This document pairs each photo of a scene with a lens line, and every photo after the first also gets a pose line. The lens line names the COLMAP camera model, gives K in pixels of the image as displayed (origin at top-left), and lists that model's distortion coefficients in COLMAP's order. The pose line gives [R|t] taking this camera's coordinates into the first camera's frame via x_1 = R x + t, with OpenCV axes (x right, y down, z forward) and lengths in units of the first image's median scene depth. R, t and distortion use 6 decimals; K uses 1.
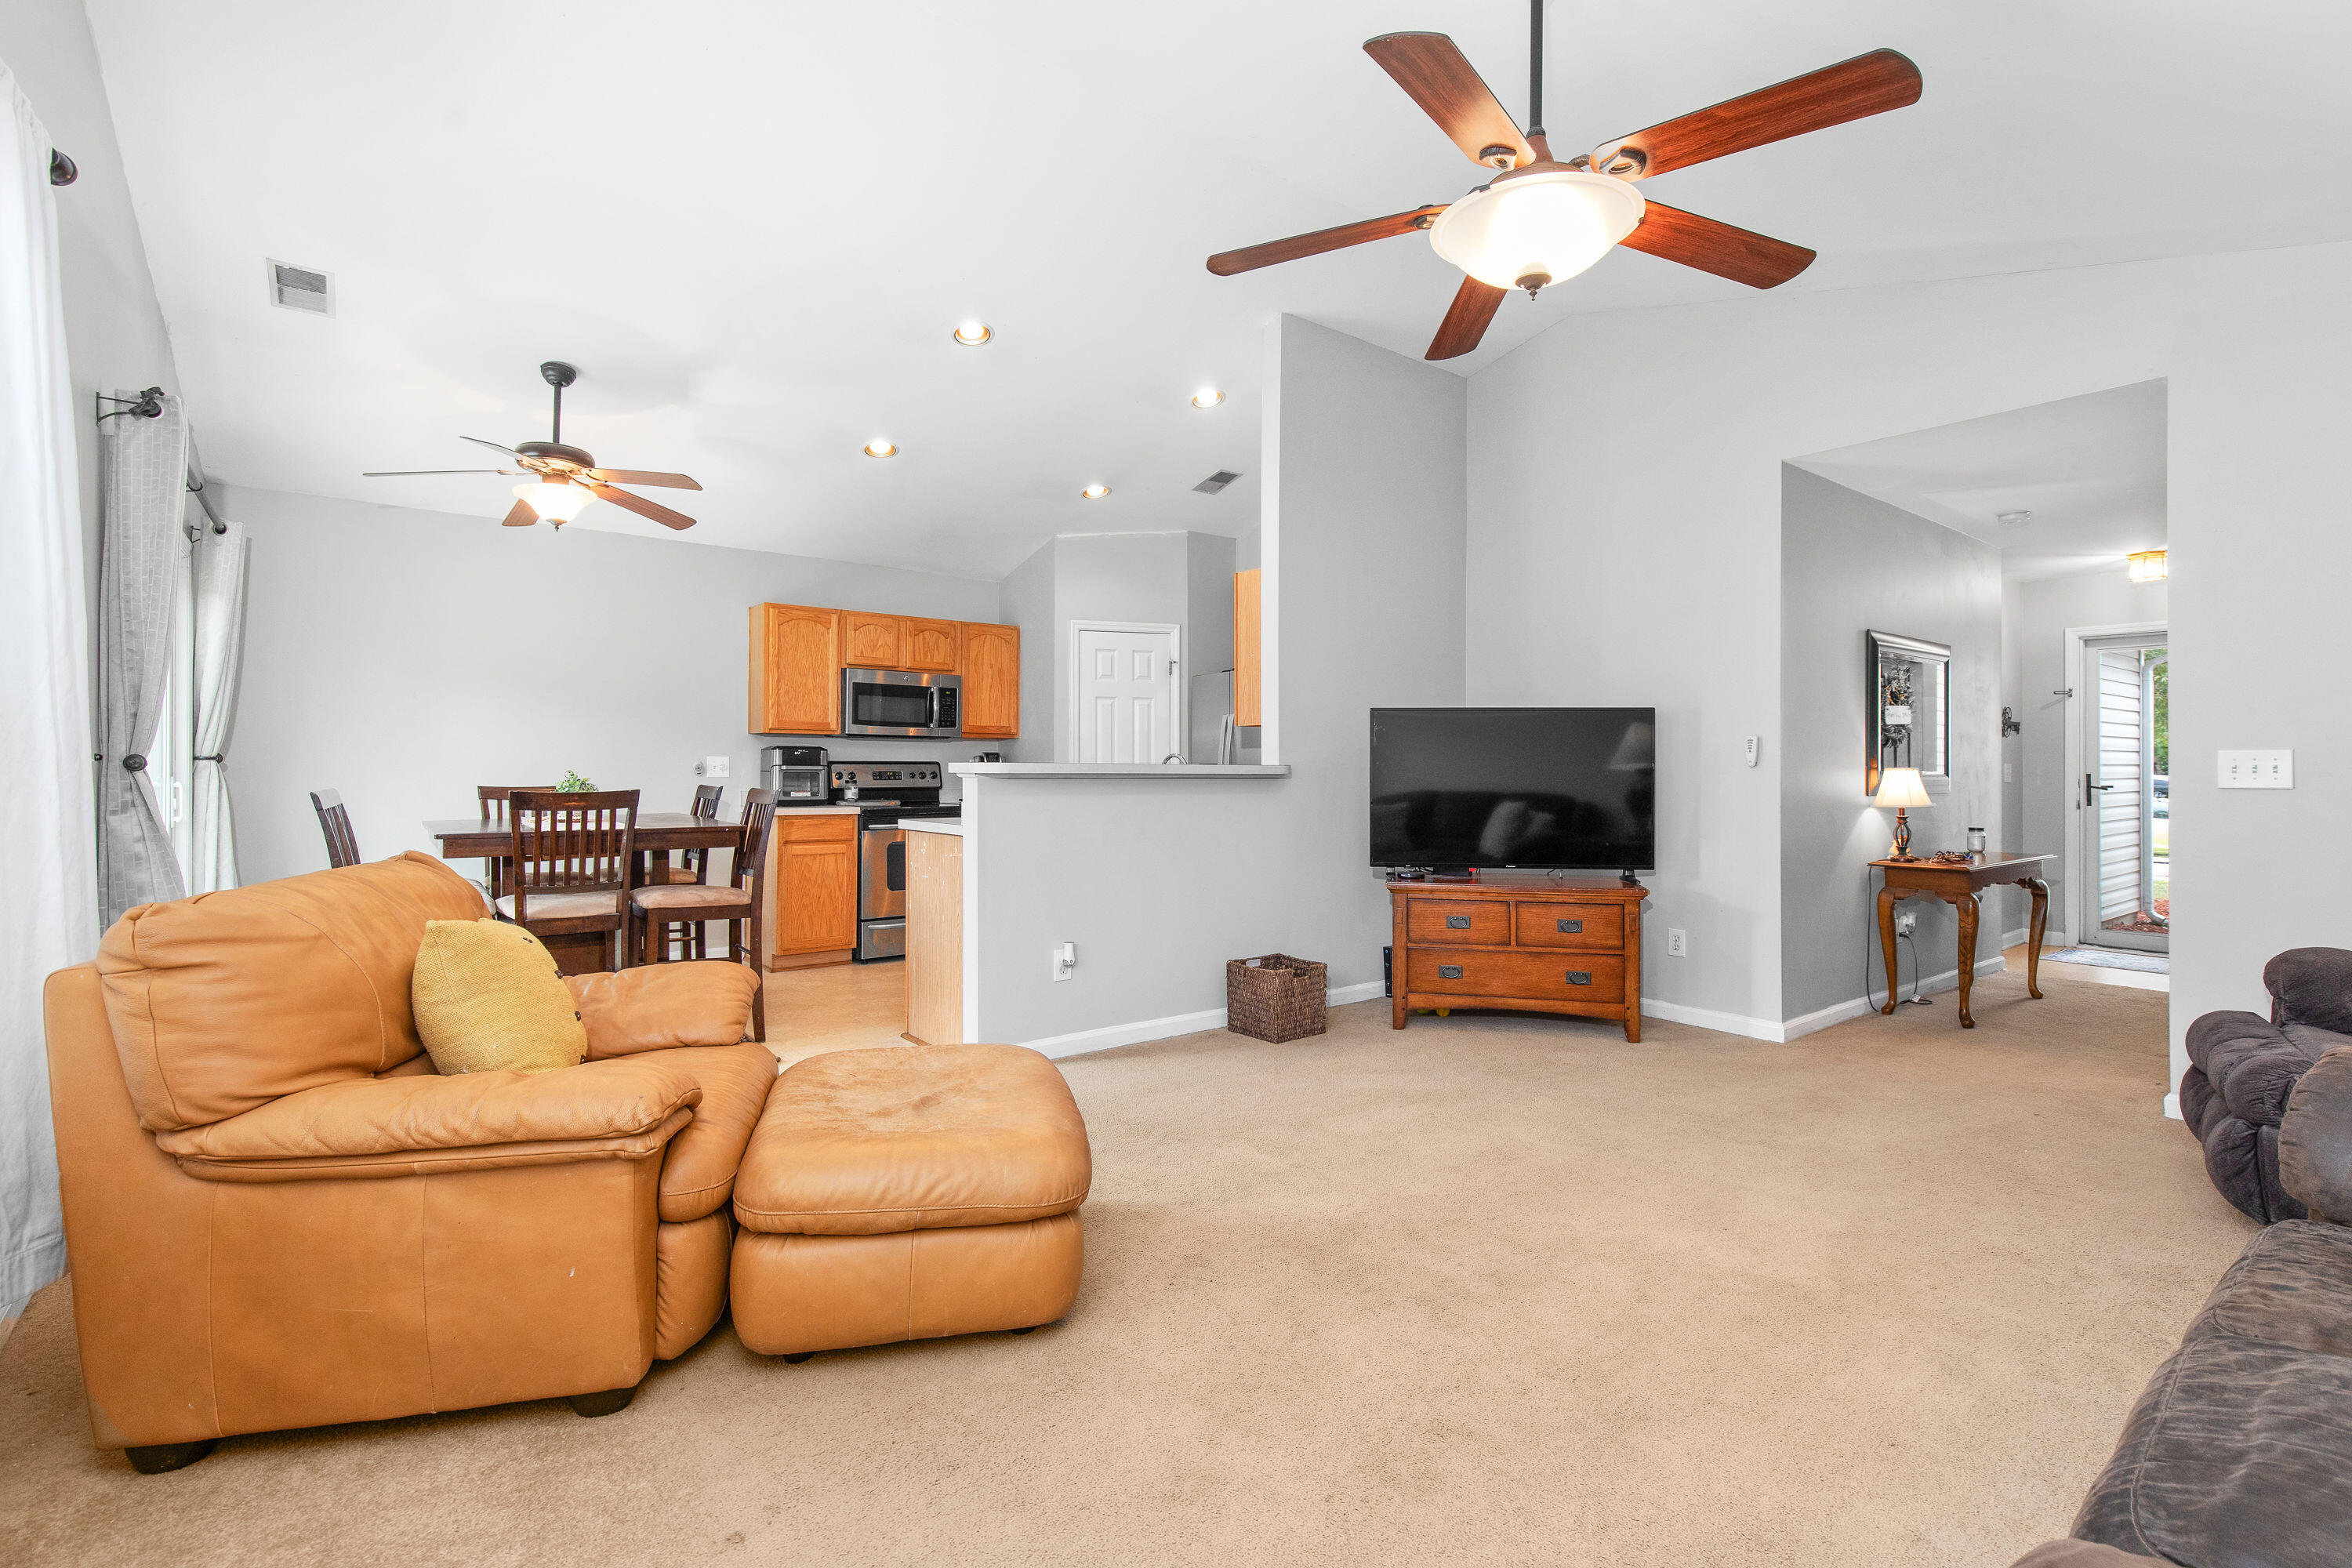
lens RADIAL K [[1073.6, 0, 1190.1], [0, 1073.6, 771.7], [0, 0, 1]] dist [-0.001721, -0.000630]
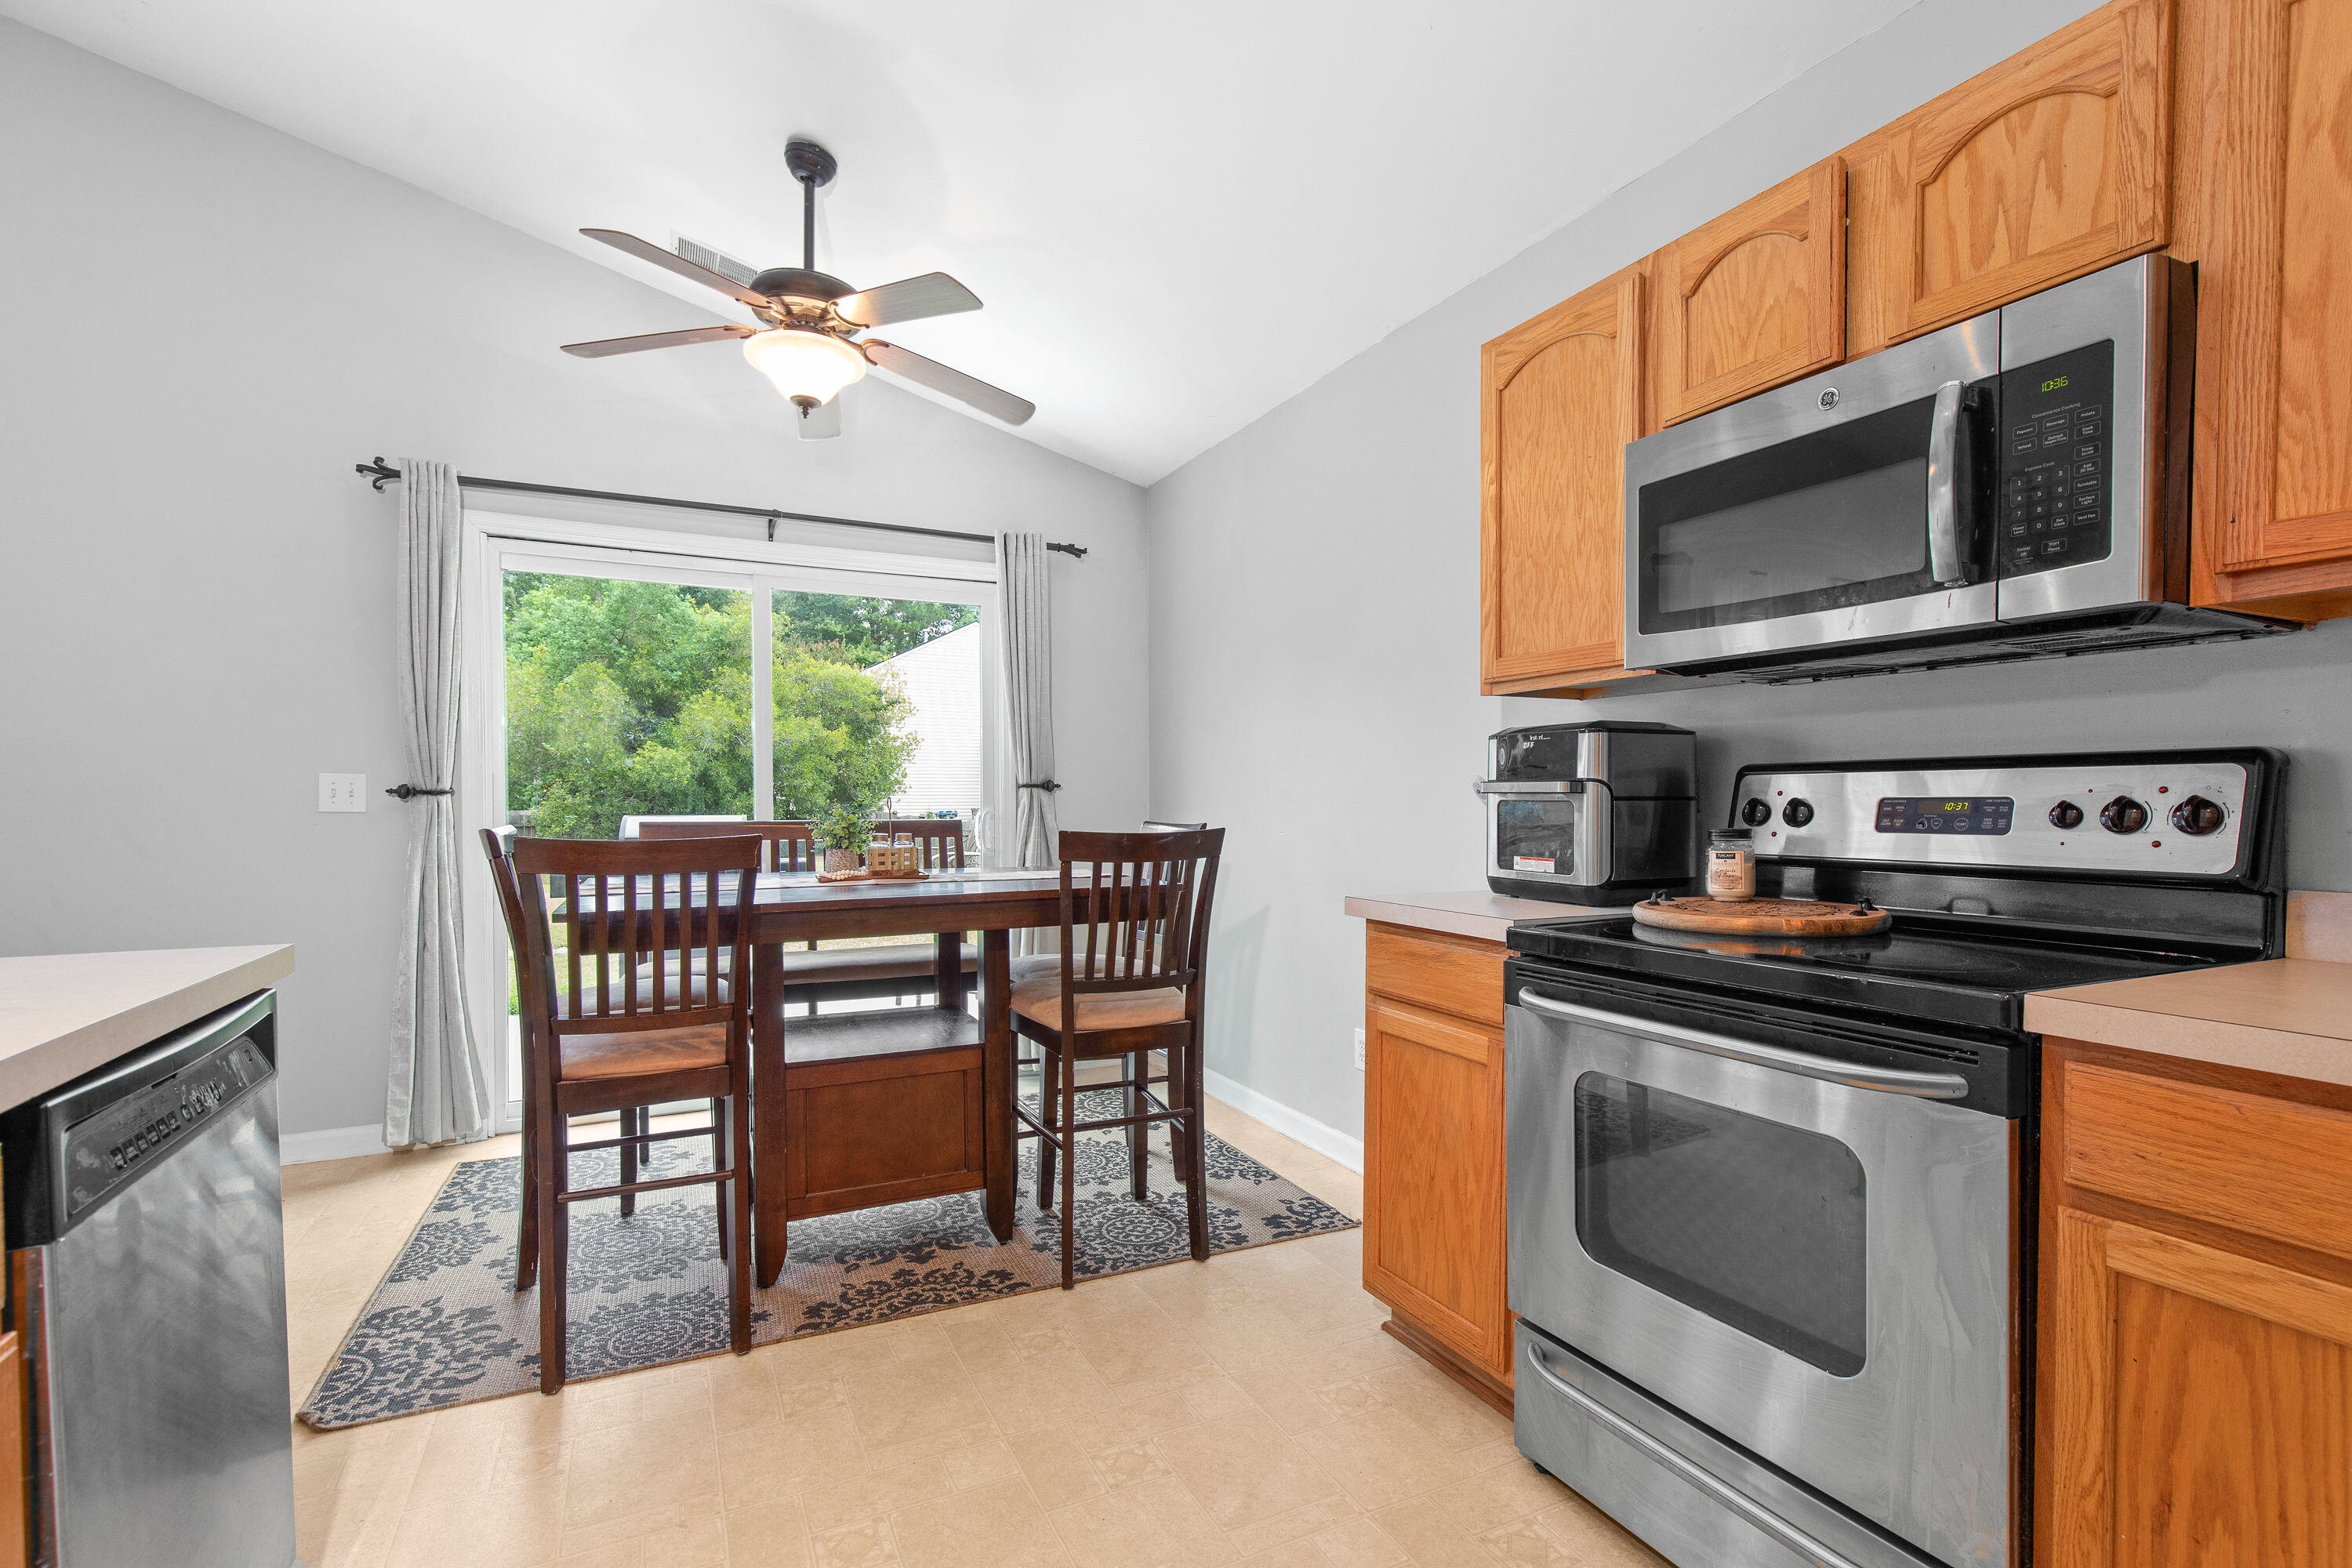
lens RADIAL K [[1073.6, 0, 1175.0], [0, 1073.6, 799.2], [0, 0, 1]] dist [-0.001721, -0.000630]
pose [[-0.220835, 0.001670, -0.975310, -0.005728], [0.001989, 0.999997, 0.001262, -0.000620], [0.975309, -0.001661, -0.220838, 0.945161]]
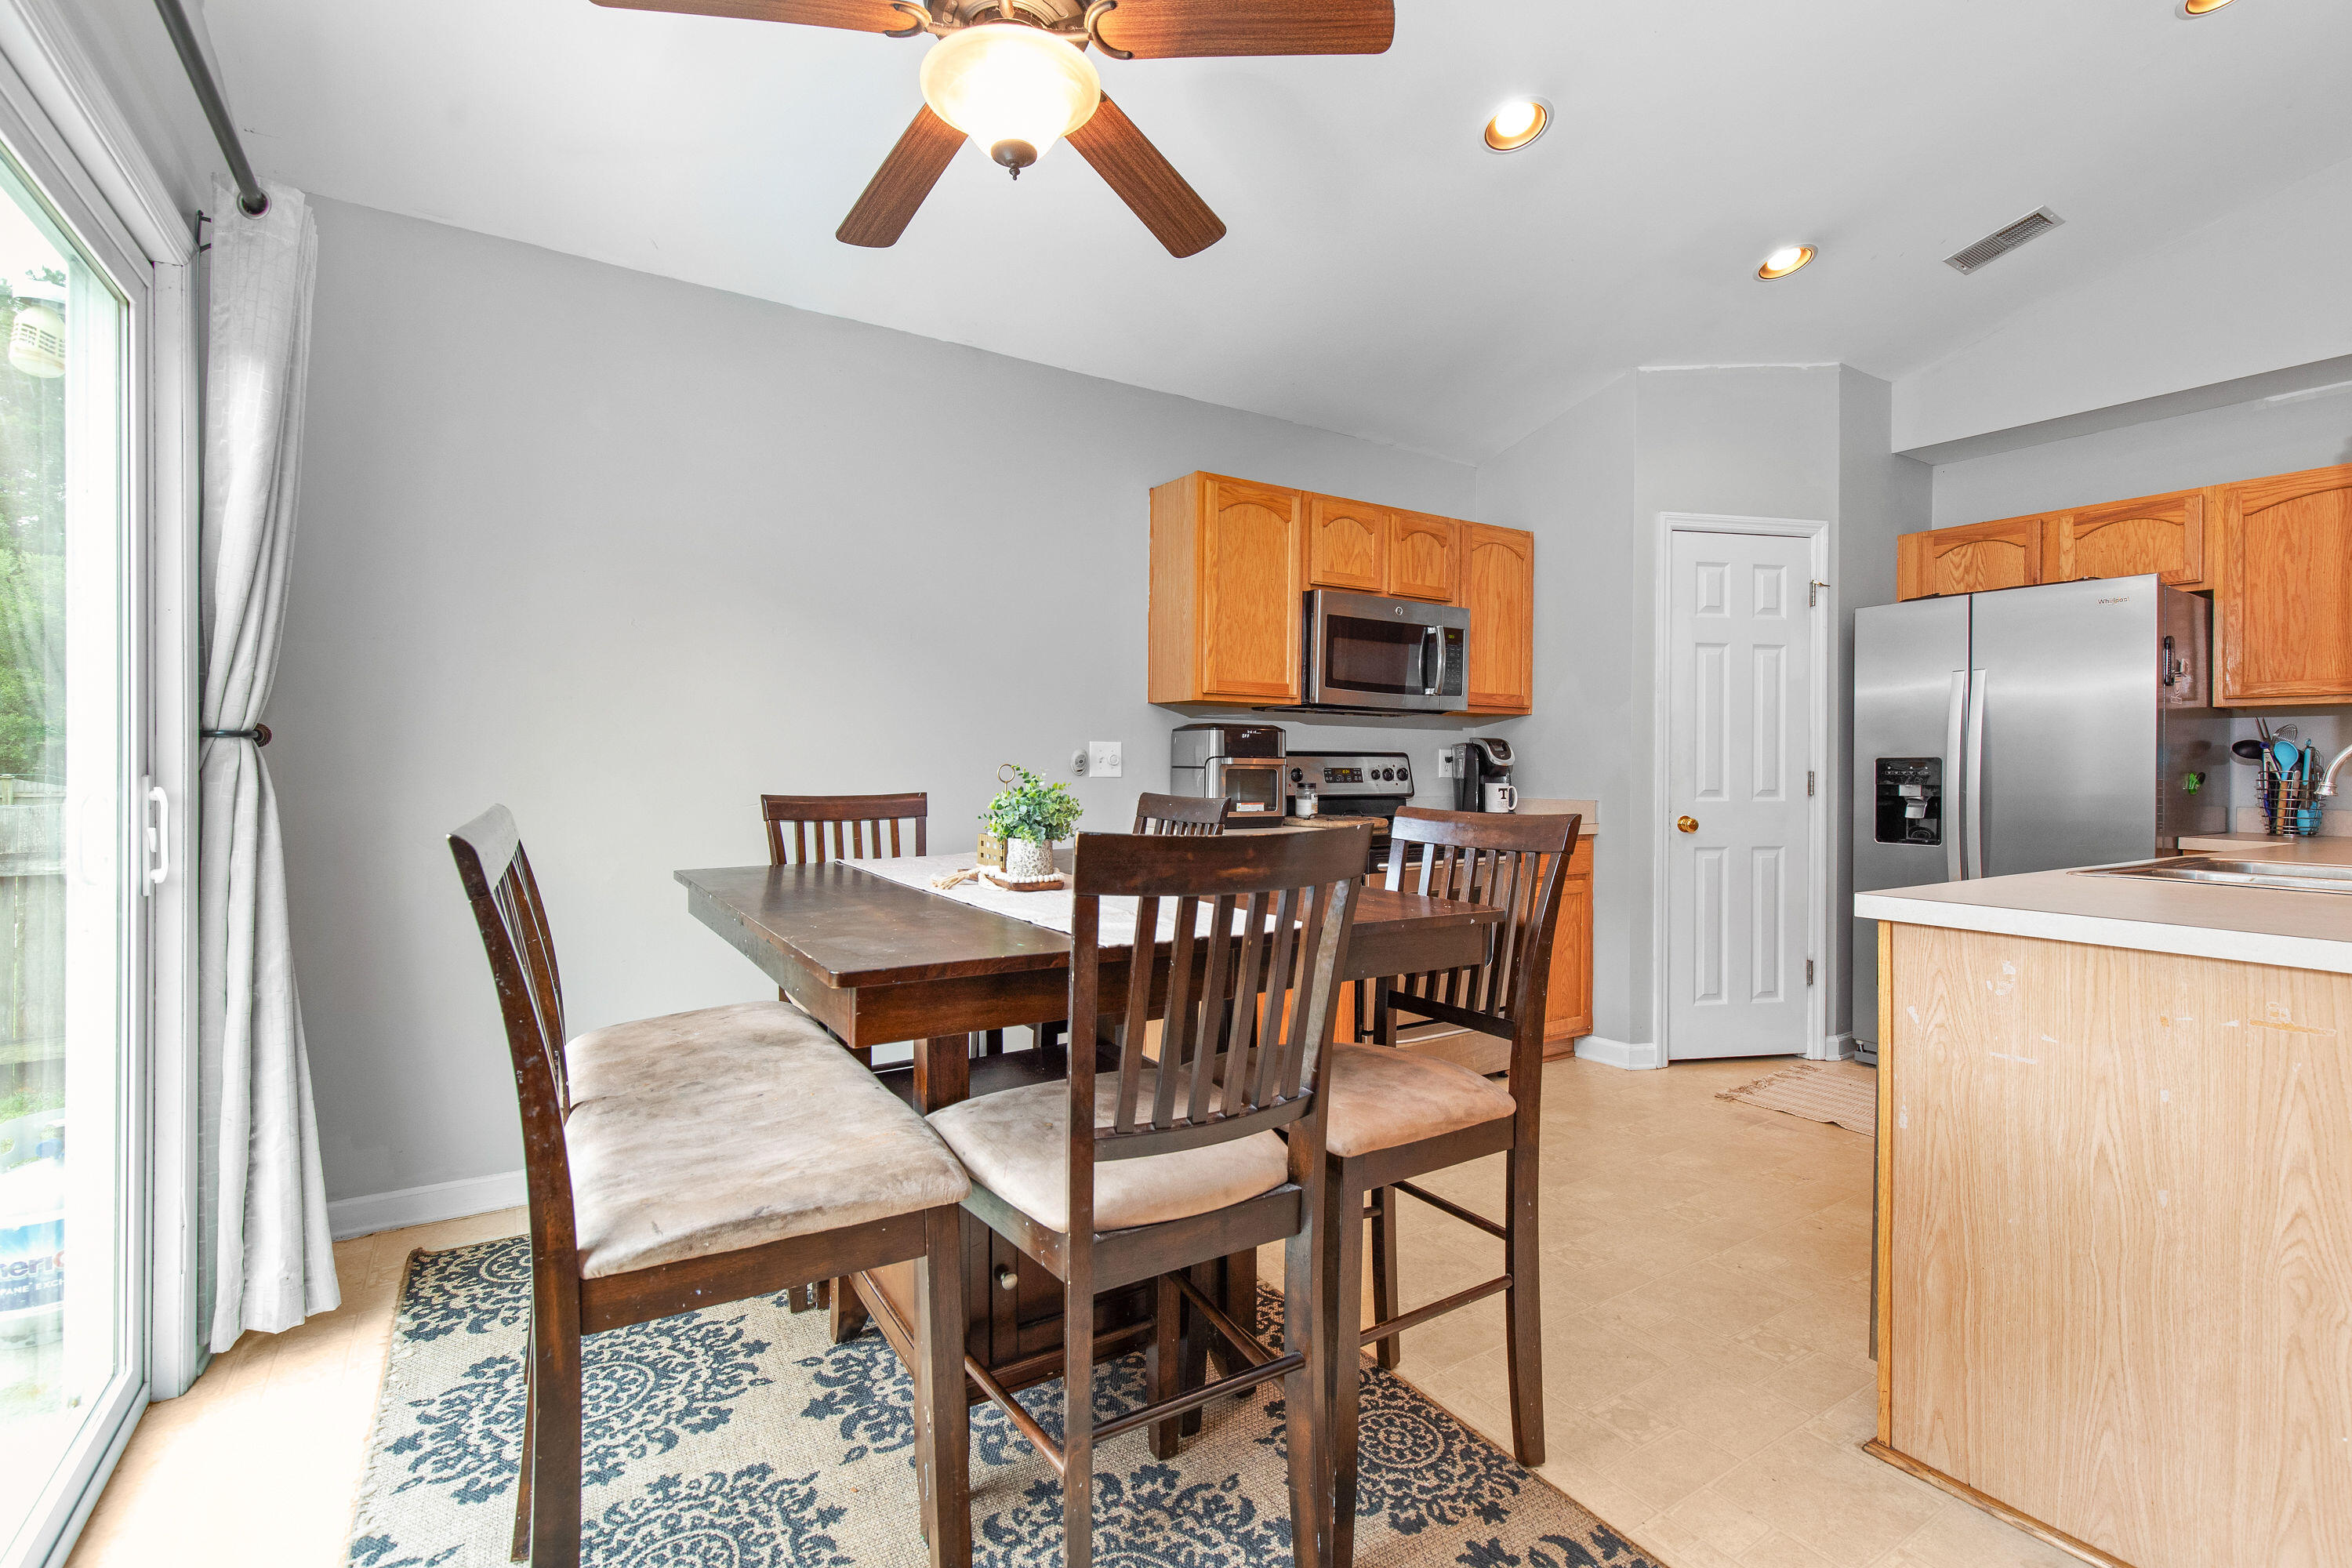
lens RADIAL K [[1073.6, 0, 1178.1], [0, 1073.6, 776.8], [0, 0, 1]] dist [-0.001721, -0.000630]
pose [[0.995531, 0.004514, -0.094329, -0.339458], [-0.003755, 0.999959, 0.008217, -0.000089], [0.094362, -0.007826, 0.995507, 0.415052]]
